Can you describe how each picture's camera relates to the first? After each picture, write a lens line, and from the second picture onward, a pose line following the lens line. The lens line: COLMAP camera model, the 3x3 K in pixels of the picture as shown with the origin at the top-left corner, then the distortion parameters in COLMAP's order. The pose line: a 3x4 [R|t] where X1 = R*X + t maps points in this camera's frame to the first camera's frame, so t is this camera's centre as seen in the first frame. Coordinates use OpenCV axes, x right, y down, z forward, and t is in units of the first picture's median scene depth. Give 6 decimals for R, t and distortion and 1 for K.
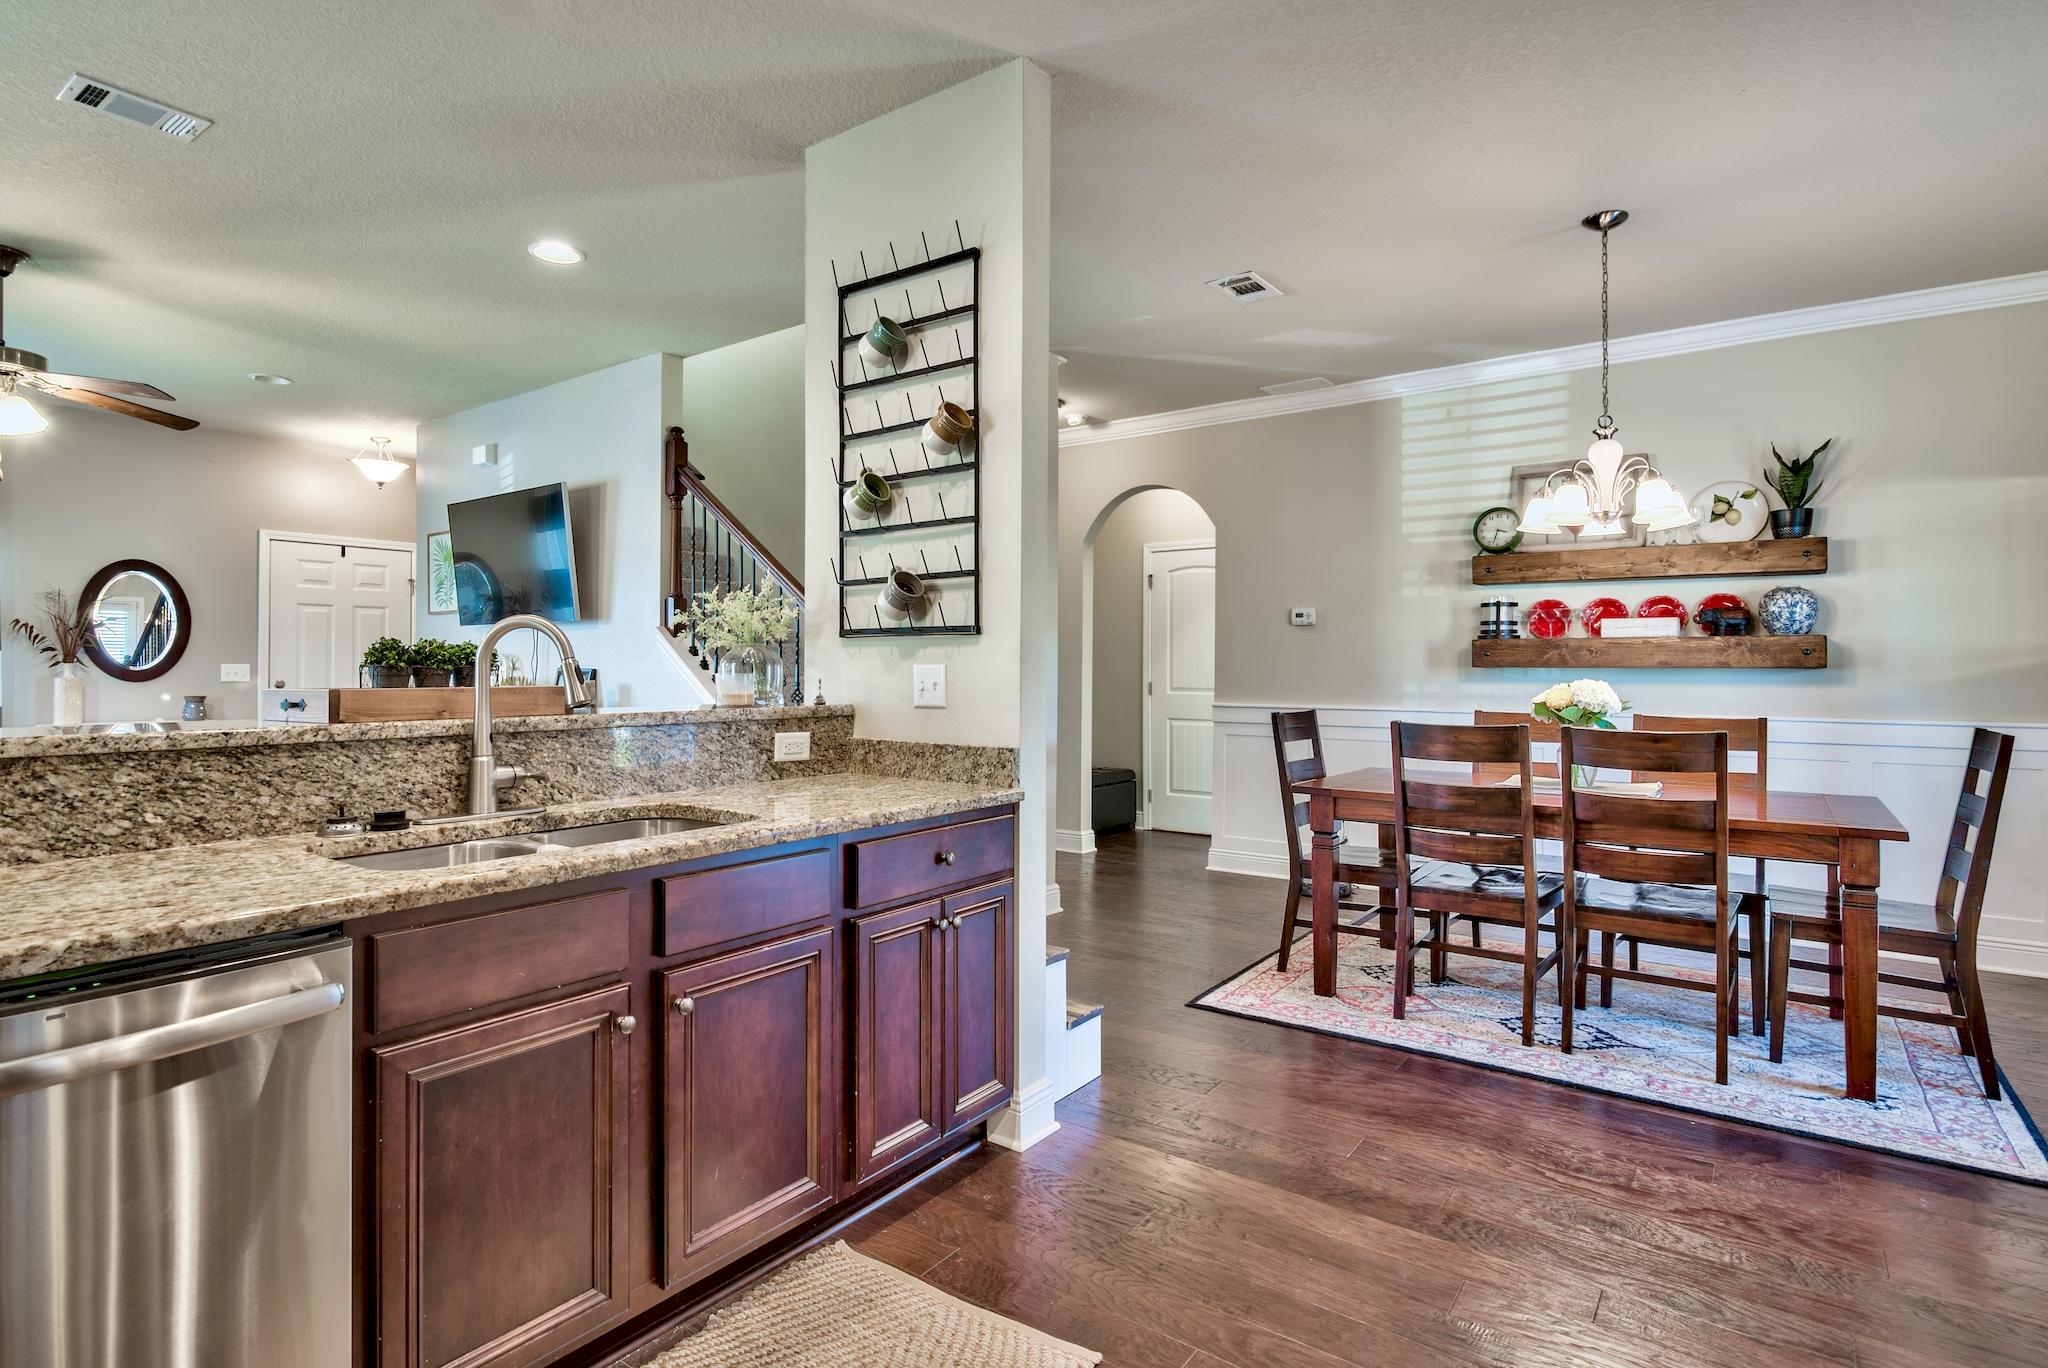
lens RADIAL K [[1034.8, 0, 1008.8], [0, 1034.8, 676.4], [0, 0, 1]] dist [-0.004344, -0.000179]
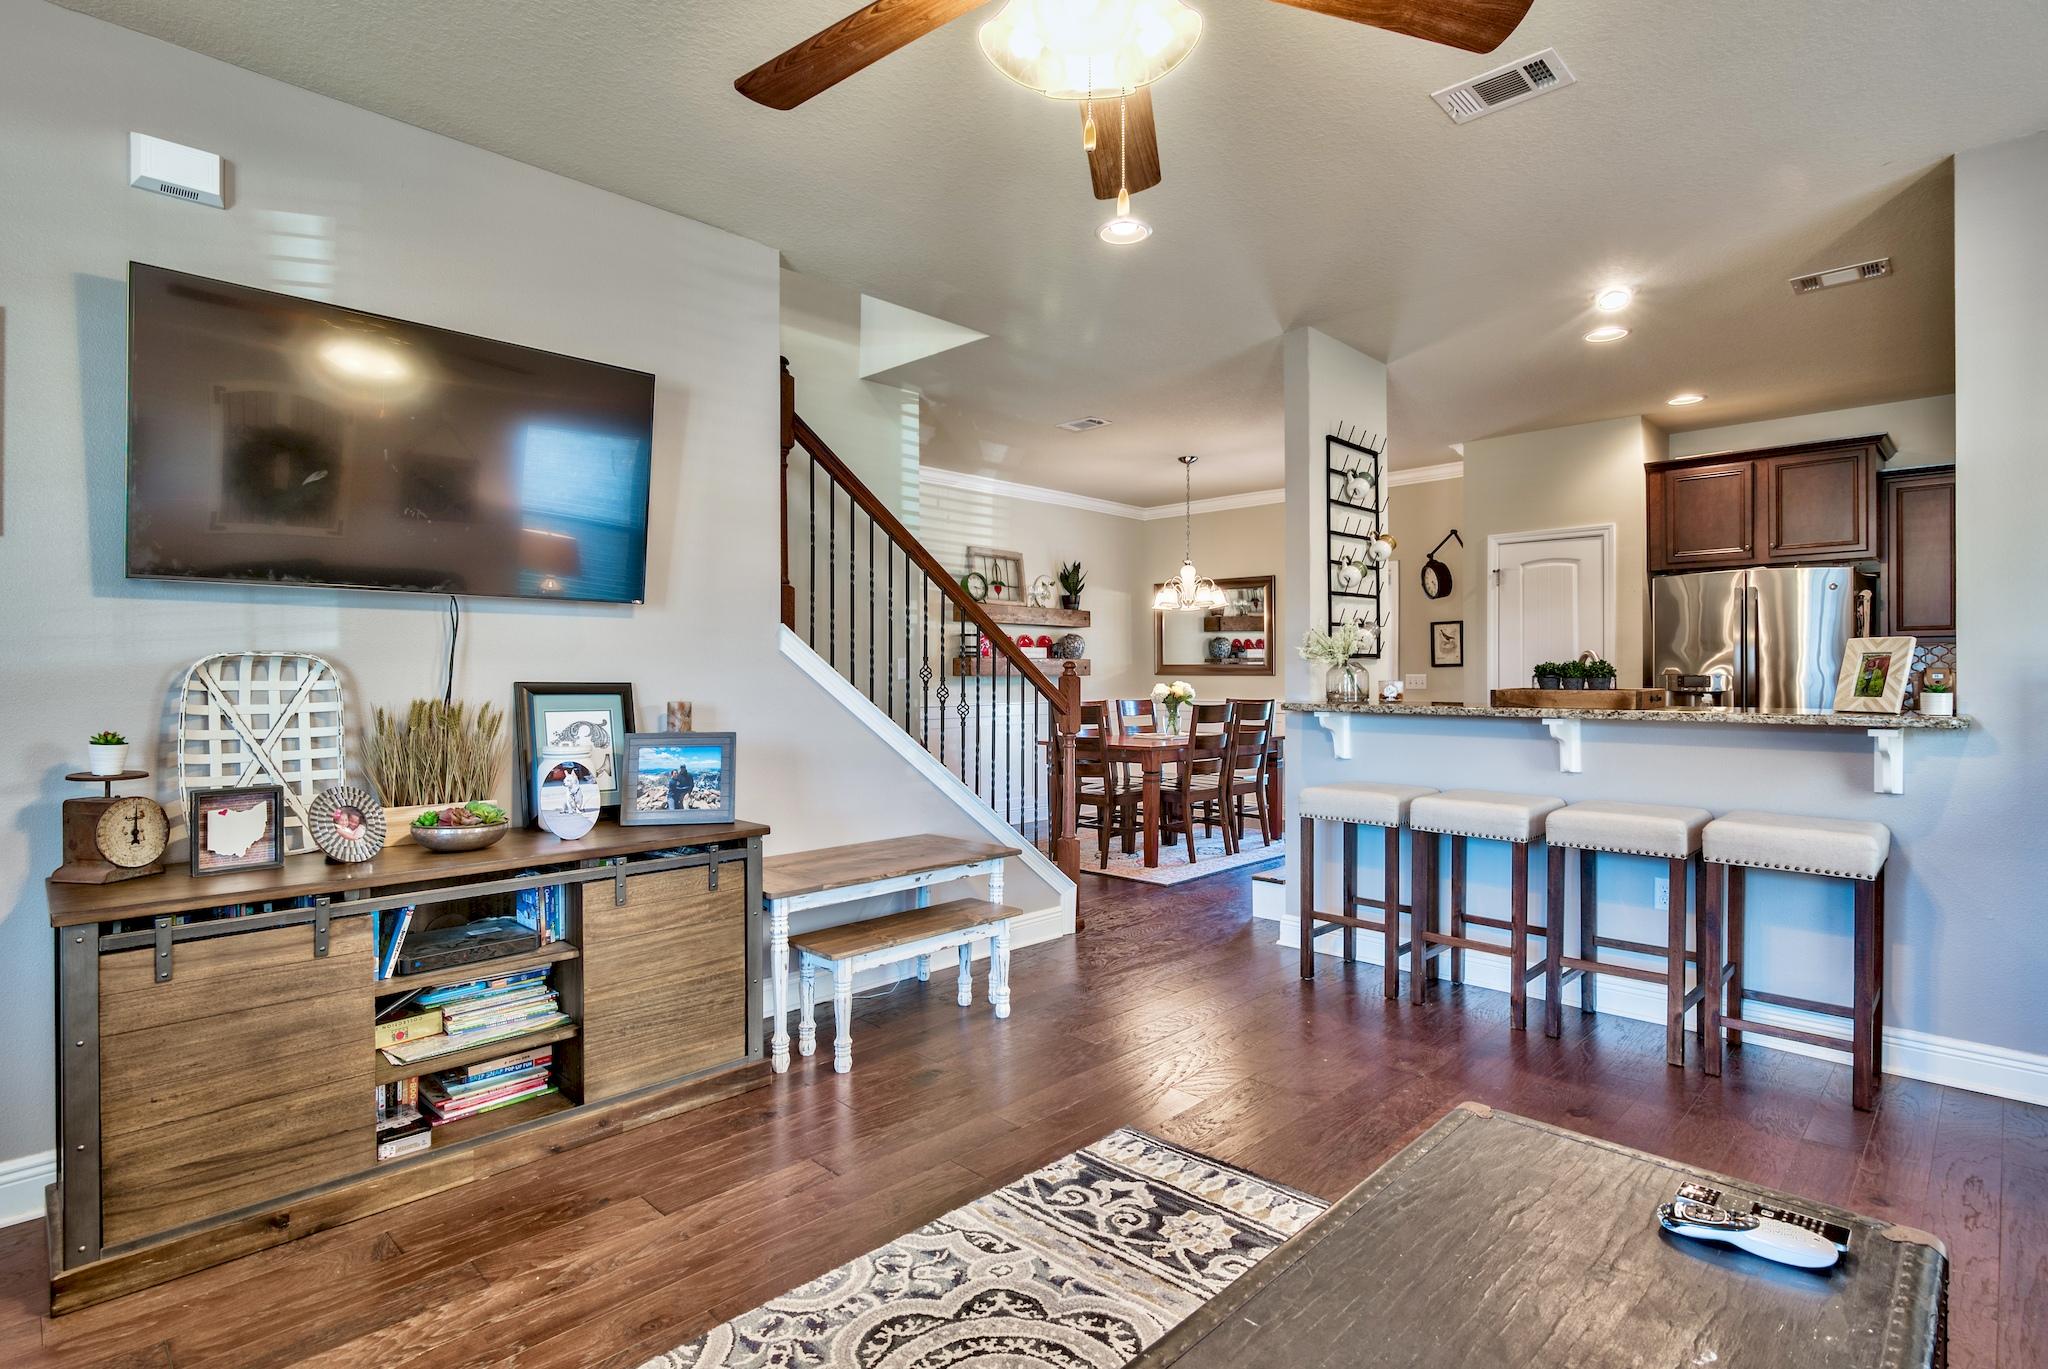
lens RADIAL K [[1034.8, 0, 1008.8], [0, 1034.8, 676.9], [0, 0, 1]] dist [-0.004344, -0.000179]
pose [[0.137809, -0.005153, 0.990445, -1.140089], [0.009465, 0.999948, 0.003885, -0.012823], [-0.990414, 0.008839, 0.137850, 0.810895]]
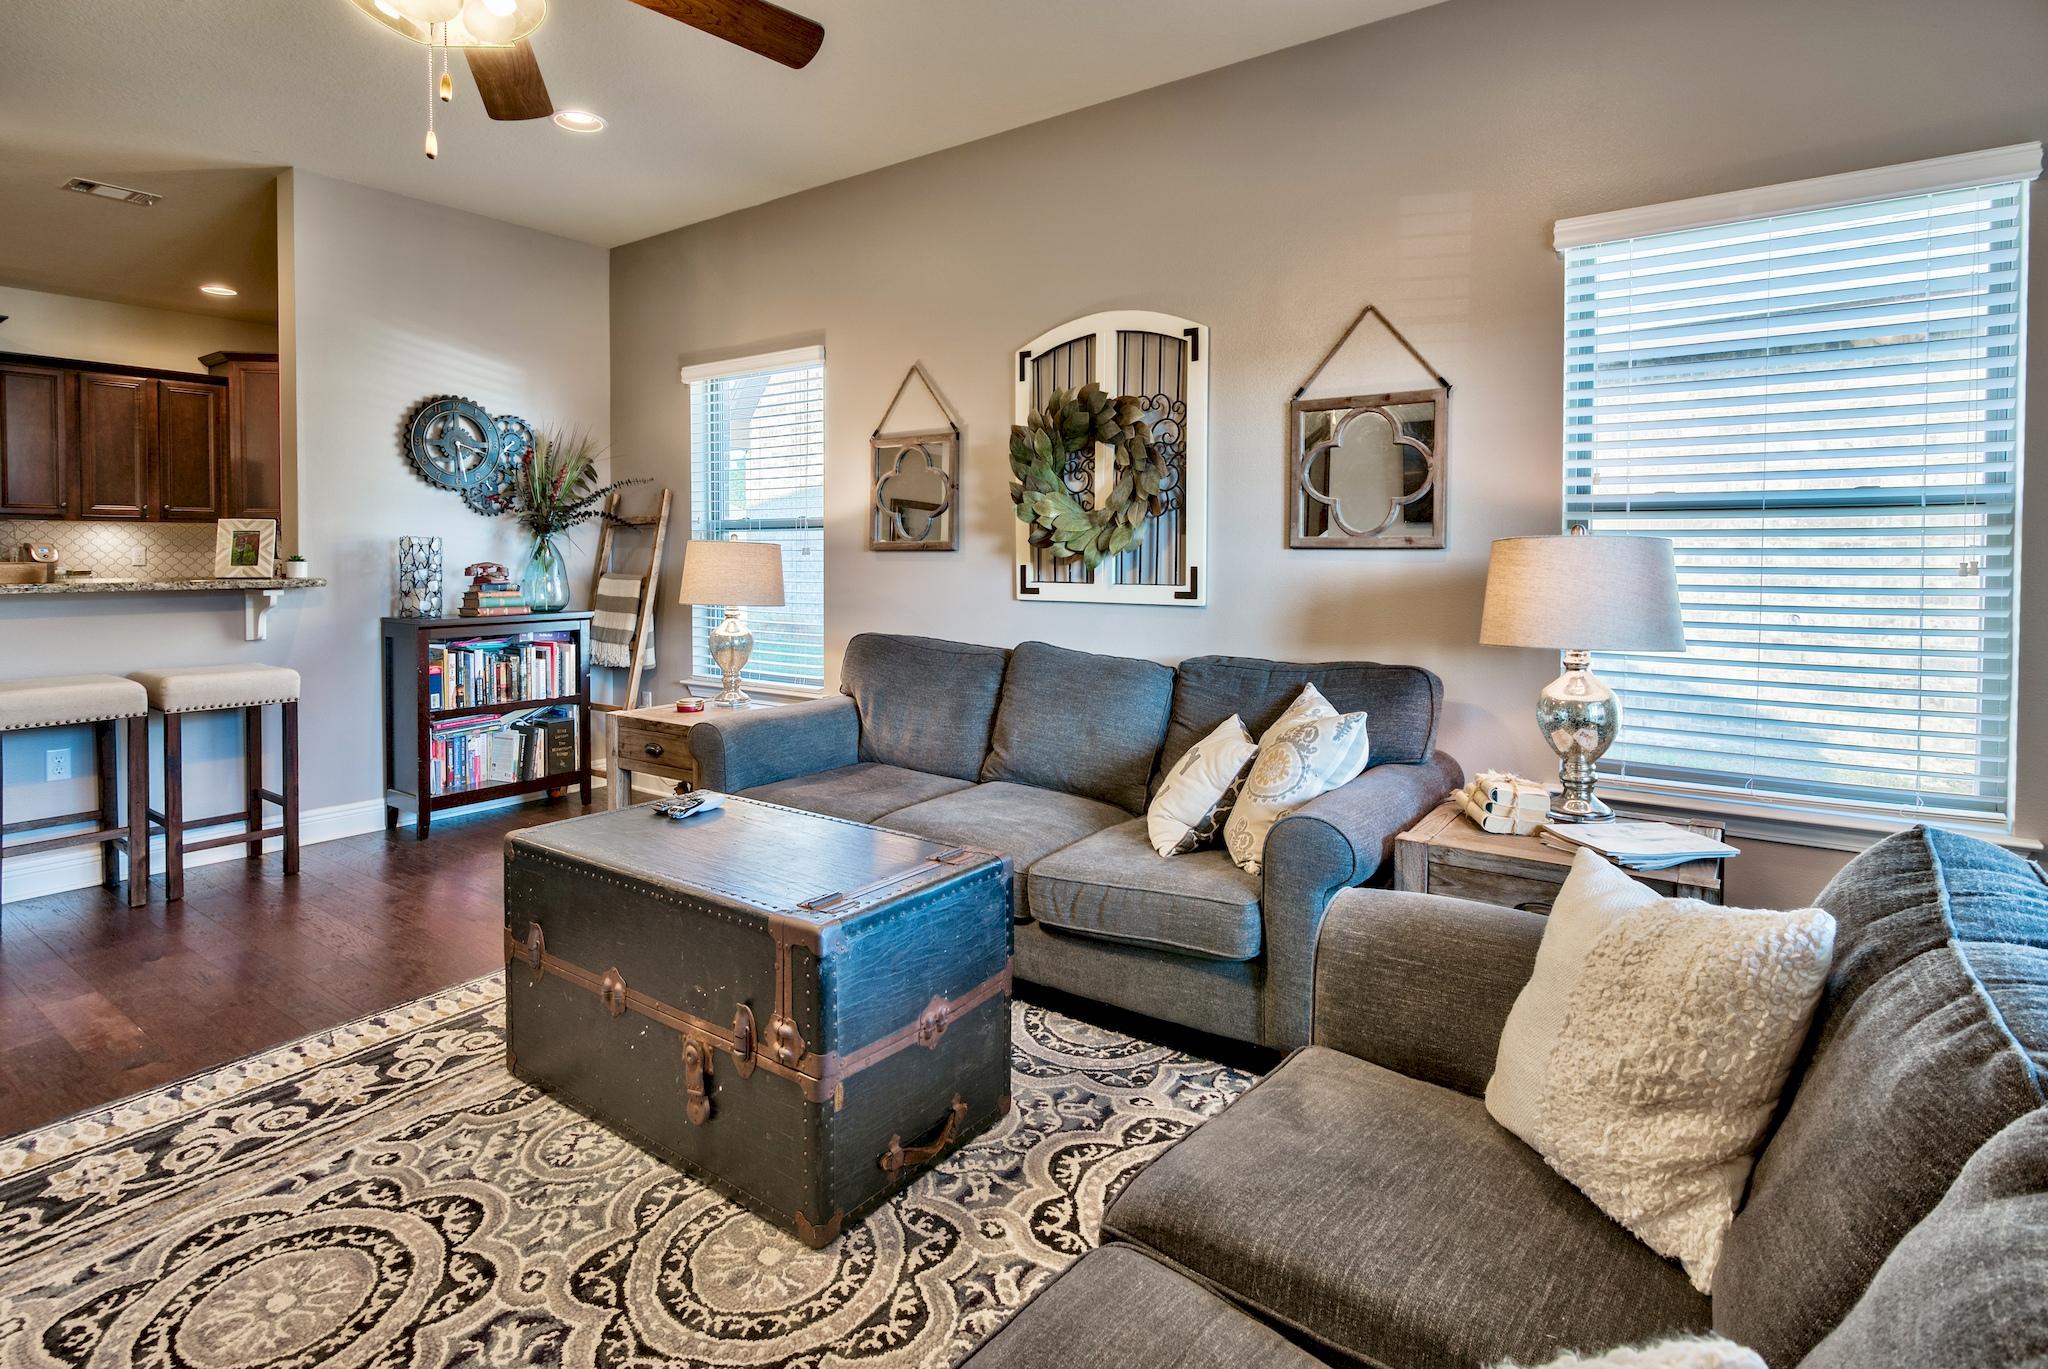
lens RADIAL K [[1021.8, 0, 1013.7], [0, 1021.8, 575.8], [0, 0, 1]] dist [-0.003123, 0.000147]
pose [[-0.999873, -0.001896, -0.015830, -1.025300], [-0.002426, 0.999434, 0.033561, -0.013754], [0.015757, 0.033596, -0.999311, 1.204581]]
